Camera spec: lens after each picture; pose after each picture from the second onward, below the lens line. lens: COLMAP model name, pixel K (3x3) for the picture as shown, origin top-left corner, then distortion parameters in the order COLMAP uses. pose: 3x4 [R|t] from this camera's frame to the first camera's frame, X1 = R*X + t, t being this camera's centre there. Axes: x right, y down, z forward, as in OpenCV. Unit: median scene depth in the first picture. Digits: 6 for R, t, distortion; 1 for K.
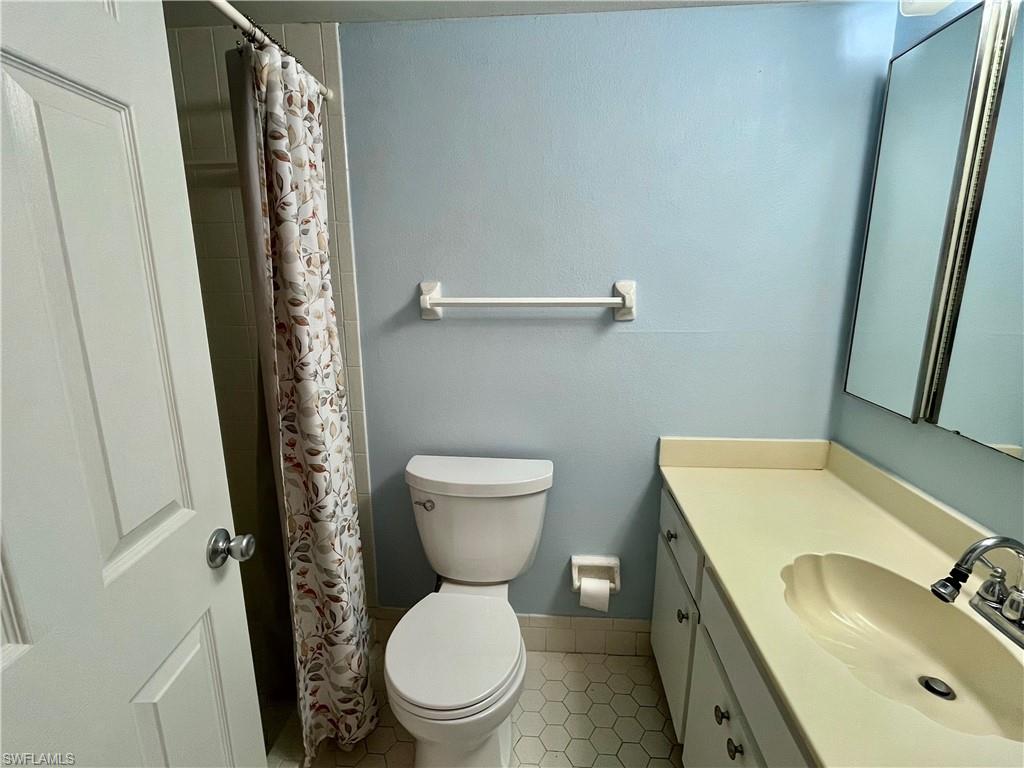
lens RADIAL K [[508.7, 0, 512.0], [0, 508.7, 384.0], [0, 0, 1]] dist [-0.000455, -0.000747]
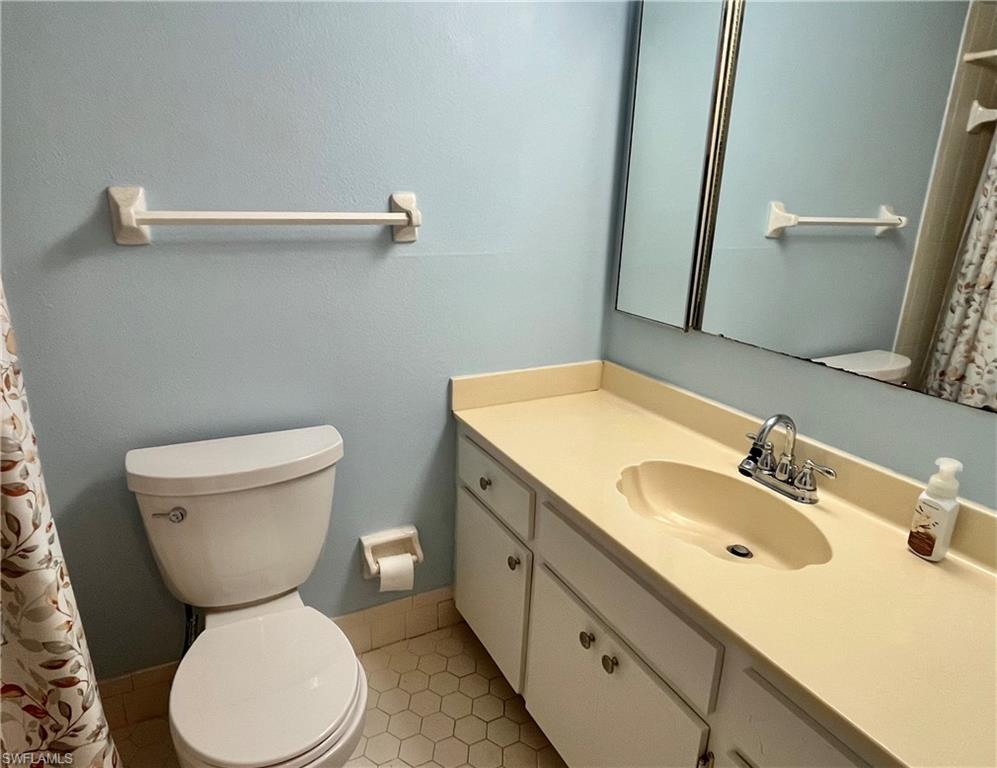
lens RADIAL K [[633.1, 0, 498.5], [0, 633.1, 384.0], [0, 0, 1]] dist [-0.000211, -0.003593]
pose [[0.848786, -0.129255, 0.512694, -0.210645], [0.085920, 0.990489, 0.107468, 0.005861], [-0.521708, -0.047167, 0.851819, 0.040130]]
